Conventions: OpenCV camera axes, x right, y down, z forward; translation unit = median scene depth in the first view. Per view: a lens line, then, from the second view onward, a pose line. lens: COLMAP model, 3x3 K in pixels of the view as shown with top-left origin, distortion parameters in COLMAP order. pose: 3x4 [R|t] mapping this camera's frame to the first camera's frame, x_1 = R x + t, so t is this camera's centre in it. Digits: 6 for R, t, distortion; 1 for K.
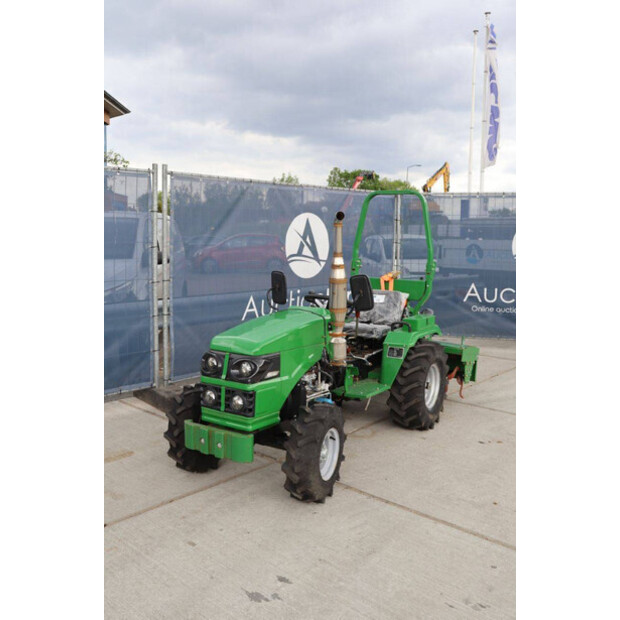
lens RADIAL K [[593.7, 0, 298.0], [0, 593.7, 308.2], [0, 0, 1]] dist [-0.085525, 0.000000]
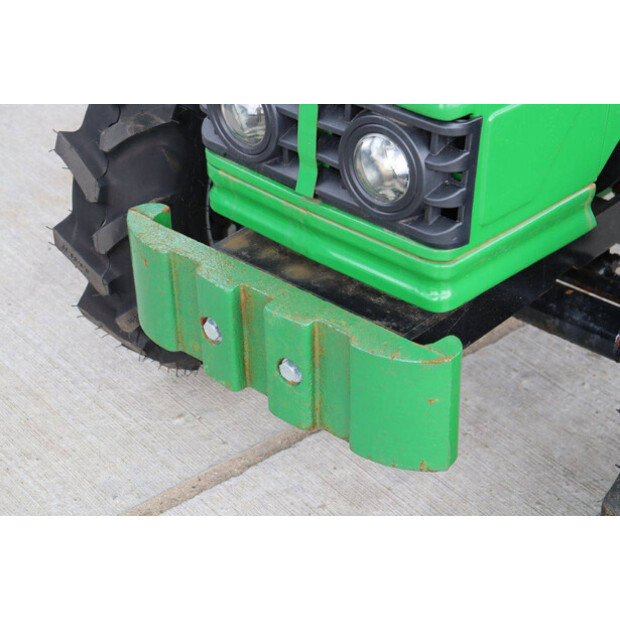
lens RADIAL K [[1500.3, 0, 315.1], [0, 1500.3, 312.3], [0, 0, 1]] dist [0.241903, 0.000000]
pose [[0.988311, 0.057687, -0.141114, -0.045126], [0.012429, 0.892072, 0.451723, -0.016154], [0.151942, -0.448197, 0.880927, 0.474541]]
